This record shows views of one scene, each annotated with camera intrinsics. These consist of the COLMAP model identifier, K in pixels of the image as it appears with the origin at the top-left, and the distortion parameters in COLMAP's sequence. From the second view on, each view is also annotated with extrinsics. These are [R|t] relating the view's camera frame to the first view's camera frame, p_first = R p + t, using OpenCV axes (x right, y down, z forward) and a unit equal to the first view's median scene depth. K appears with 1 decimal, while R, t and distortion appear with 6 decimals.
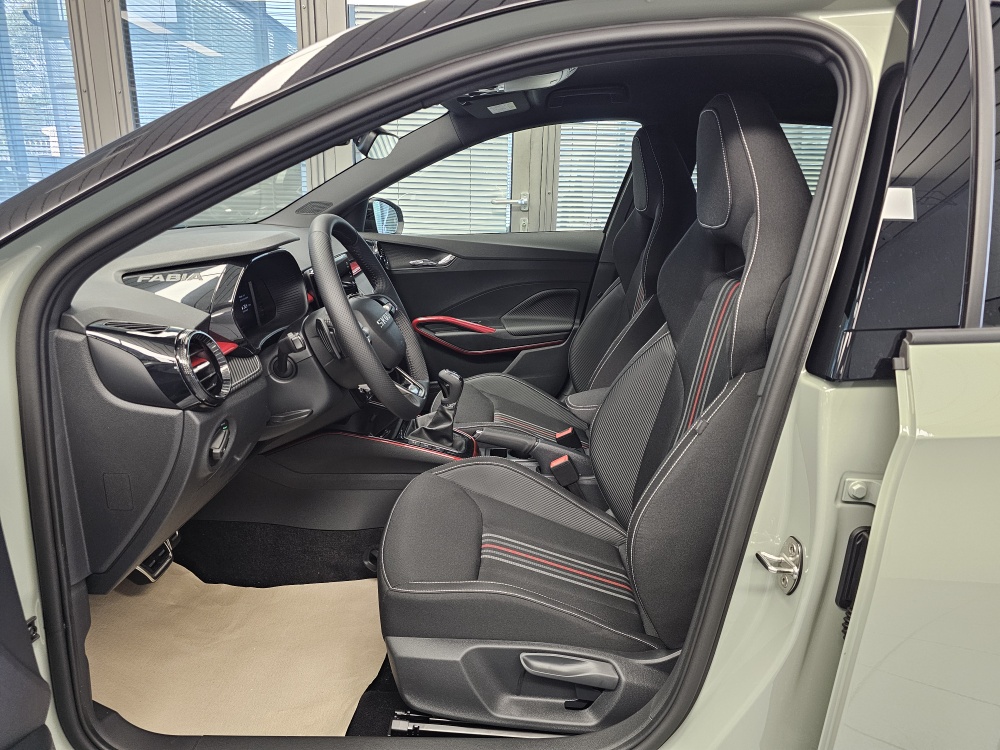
lens RADIAL K [[673.7, 0, 499.2], [0, 673.7, 371.3], [0, 0, 1]] dist [0.068014, -0.072084]
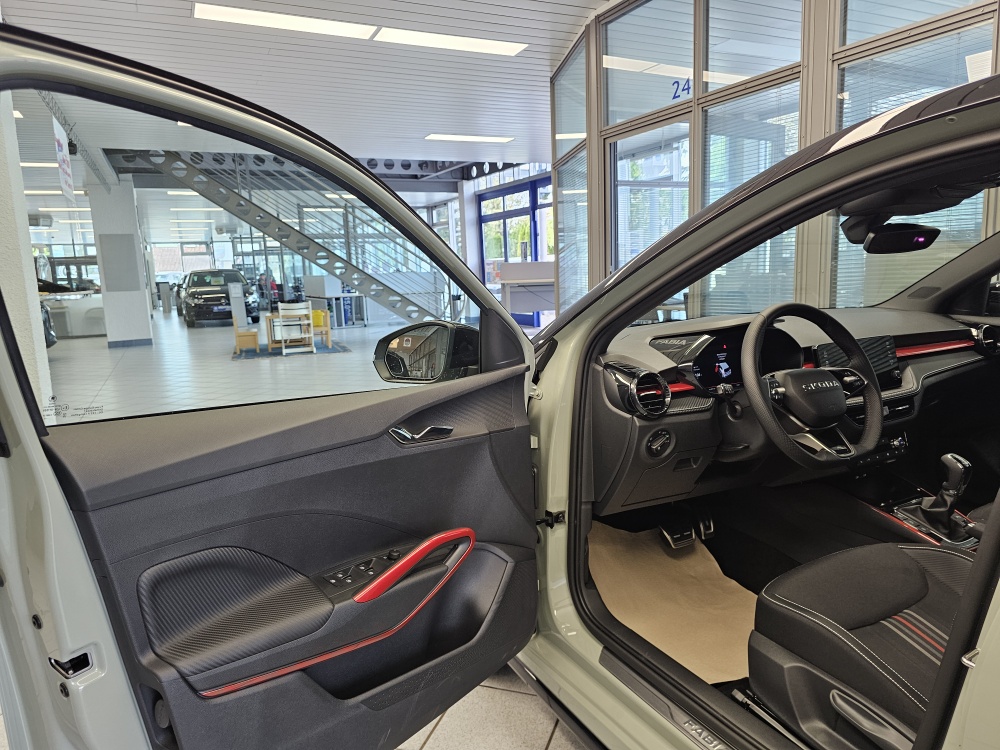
lens RADIAL K [[673.7, 0, 499.2], [0, 673.7, 371.3], [0, 0, 1]] dist [0.068014, -0.072084]
pose [[0.460079, 0.094102, -0.882877, 0.723958], [-0.193905, 0.981014, 0.003515, 0.004931], [0.866446, 0.169577, 0.469591, -0.093520]]
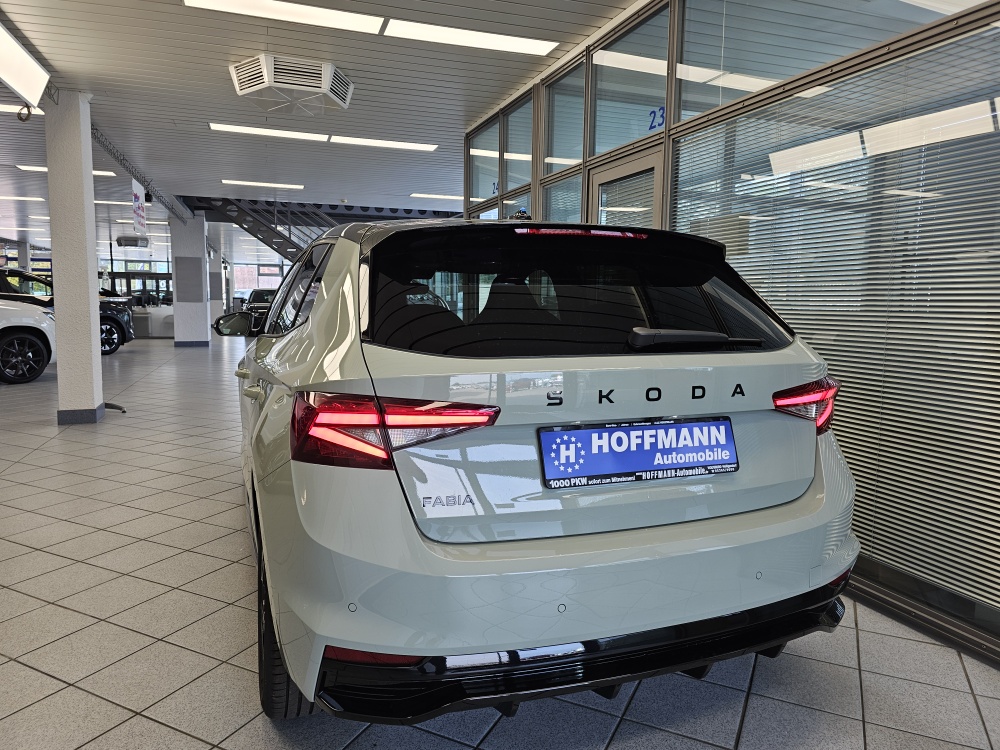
lens RADIAL K [[667.6, 0, 488.8], [0, 667.6, 373.6], [0, 0, 1]] dist [0.065941, -0.074319]
pose [[0.349613, 0.083472, -0.933168, 3.229170], [-0.260080, 0.965524, -0.011073, -0.083307], [0.900072, 0.246570, 0.359269, 0.539884]]
